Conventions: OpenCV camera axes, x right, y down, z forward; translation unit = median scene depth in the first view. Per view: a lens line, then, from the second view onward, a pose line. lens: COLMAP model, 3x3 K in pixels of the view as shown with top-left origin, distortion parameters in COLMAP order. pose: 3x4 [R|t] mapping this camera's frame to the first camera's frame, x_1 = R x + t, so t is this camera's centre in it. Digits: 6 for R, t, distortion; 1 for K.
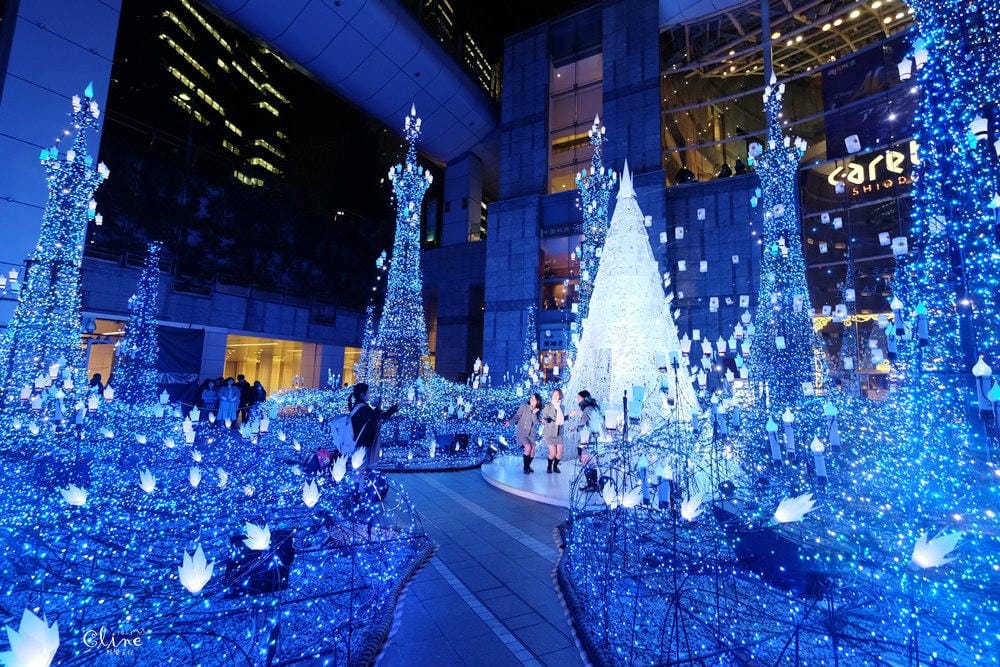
lens RADIAL K [[438.8, 0, 498.0], [0, 438.8, 327.7], [0, 0, 1]] dist [-0.000778, -0.000352]
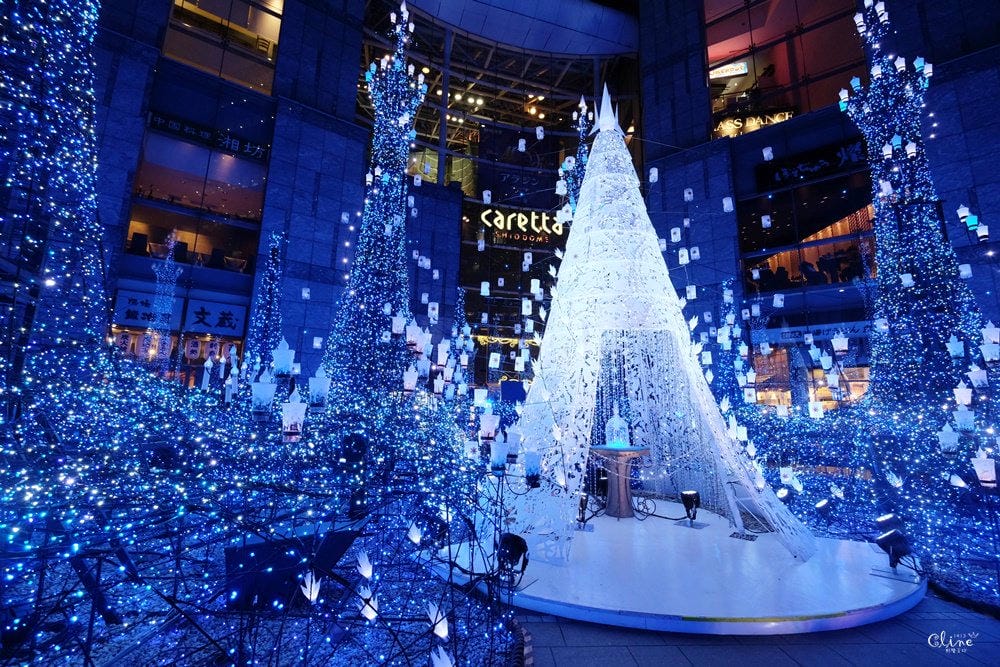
lens RADIAL K [[438.8, 0, 495.4], [0, 438.8, 331.8], [0, 0, 1]] dist [-0.000778, -0.000352]
pose [[0.426949, 0.151203, 0.891545, -0.220431], [-0.118400, 0.986781, -0.110654, 0.084261], [-0.896491, -0.058316, 0.439208, 0.477131]]
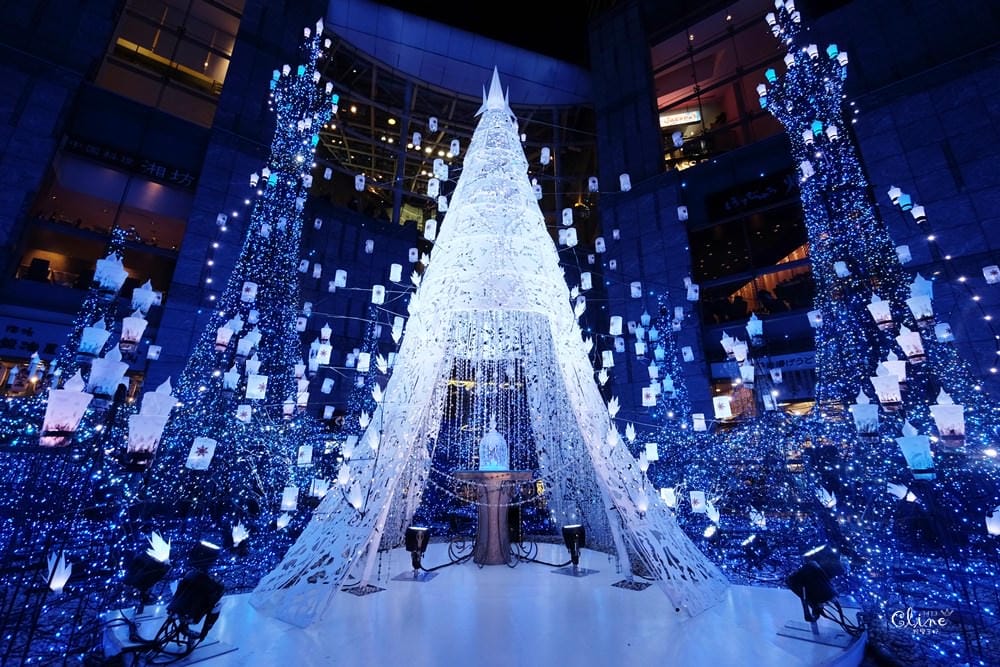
lens RADIAL K [[438.8, 0, 499.7], [0, 438.8, 332.4], [0, 0, 1]] dist [-0.000778, -0.000352]
pose [[0.414599, 0.270832, 0.868768, -0.098854], [-0.109498, 0.962597, -0.247827, 0.111906], [-0.903392, 0.007620, 0.428747, 0.409812]]
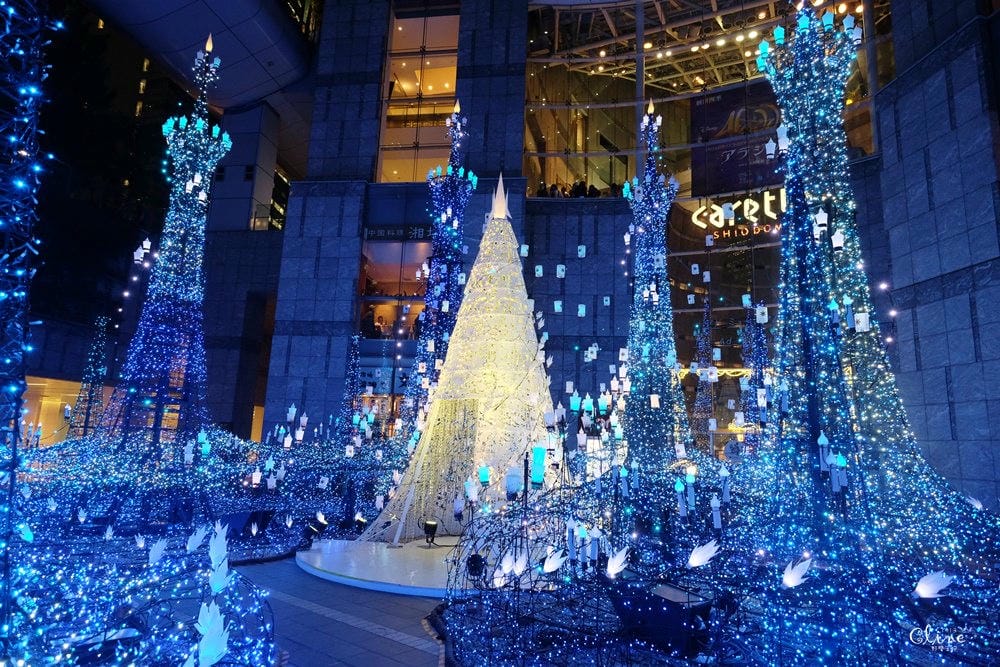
lens RADIAL K [[618.3, 0, 497.1], [0, 618.3, 328.0], [0, 0, 1]] dist [0.008223, -0.003401]
pose [[0.933545, 0.075038, 0.350517, -0.061730], [-0.056983, 0.996476, -0.061557, -0.008712], [-0.353901, 0.037492, 0.934531, -0.051668]]
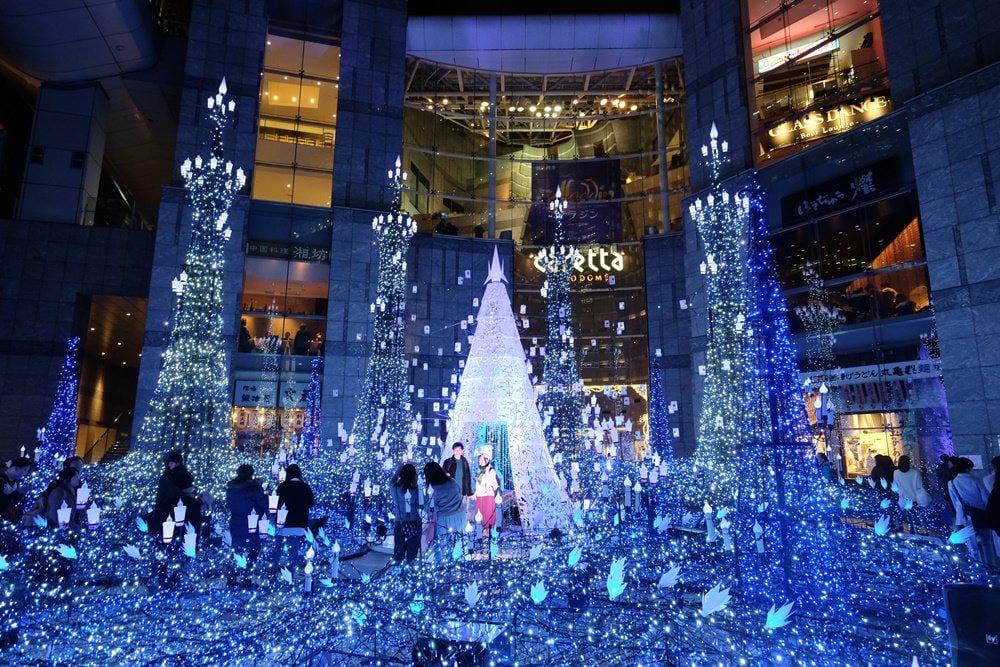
lens RADIAL K [[618.3, 0, 500.7], [0, 618.3, 331.1], [0, 0, 1]] dist [0.008223, -0.003401]
pose [[0.694492, 0.110983, 0.710889, -0.445992], [-0.070775, 0.993778, -0.086005, -0.022049], [-0.716011, 0.009417, 0.698025, -0.047843]]
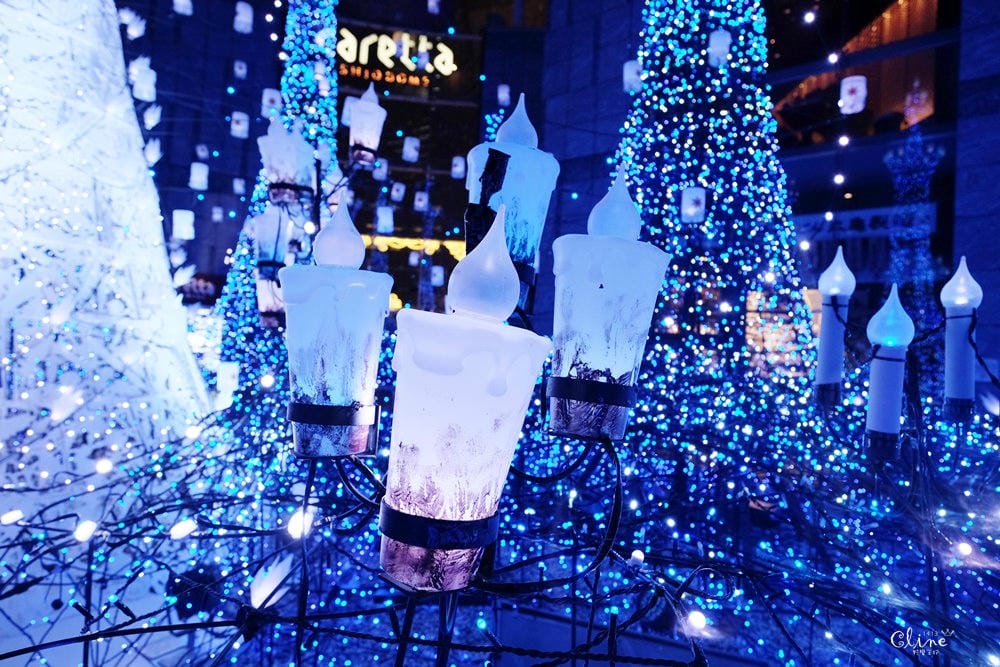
lens RADIAL K [[591.3, 0, 503.7], [0, 591.3, 331.0], [0, 0, 1]] dist [-0.000639, -0.000495]
pose [[0.450996, 0.026261, 0.892140, 0.038494], [-0.154312, 0.986808, 0.048960, 0.045639], [-0.879085, -0.159749, 0.449099, 0.230779]]
